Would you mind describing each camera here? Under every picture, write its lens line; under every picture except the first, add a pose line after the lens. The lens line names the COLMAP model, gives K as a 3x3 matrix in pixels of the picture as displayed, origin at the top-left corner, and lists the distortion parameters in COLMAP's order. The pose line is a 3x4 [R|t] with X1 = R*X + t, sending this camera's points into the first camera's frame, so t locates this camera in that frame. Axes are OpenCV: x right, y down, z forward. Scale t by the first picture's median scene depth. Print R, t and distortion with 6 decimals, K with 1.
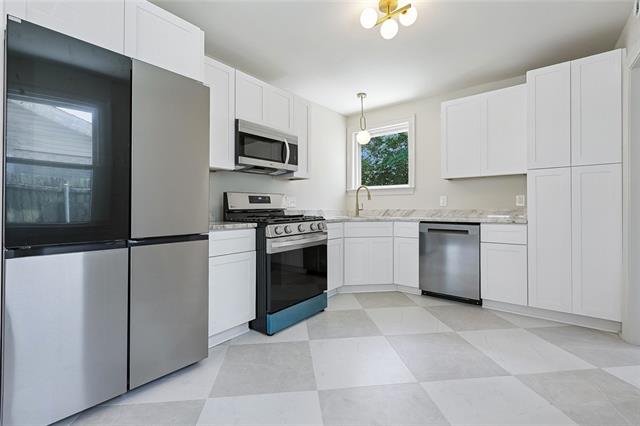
lens RADIAL K [[289.9, 0, 318.2], [0, 289.9, 207.3], [0, 0, 1]] dist [0.000994, -0.000691]
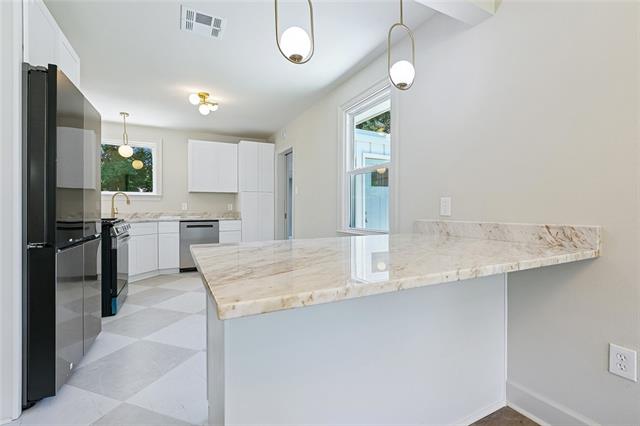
lens RADIAL K [[289.9, 0, 319.8], [0, 289.9, 210.7], [0, 0, 1]] dist [0.000994, -0.000691]
pose [[0.426767, -0.001049, 0.904361, -0.630631], [-0.005034, 0.999981, 0.003536, -0.009784], [-0.904348, -0.006062, 0.426754, -0.228265]]
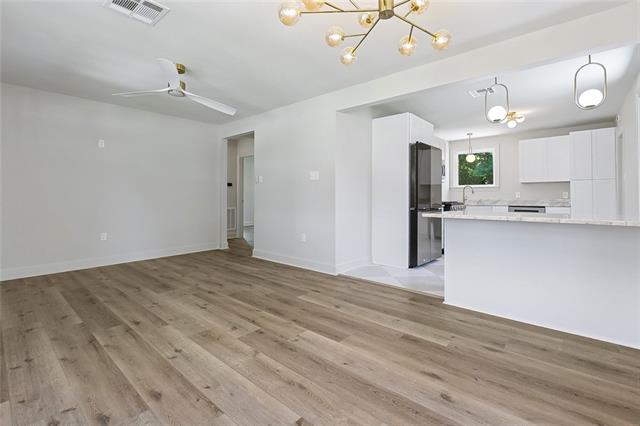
lens RADIAL K [[289.9, 0, 321.0], [0, 289.9, 191.9], [0, 0, 1]] dist [0.000994, -0.000691]
pose [[0.998807, 0.008640, -0.048055, -0.739163], [-0.009443, 0.999819, -0.016511, 0.001069], [0.047904, 0.016945, 0.998708, -0.886375]]
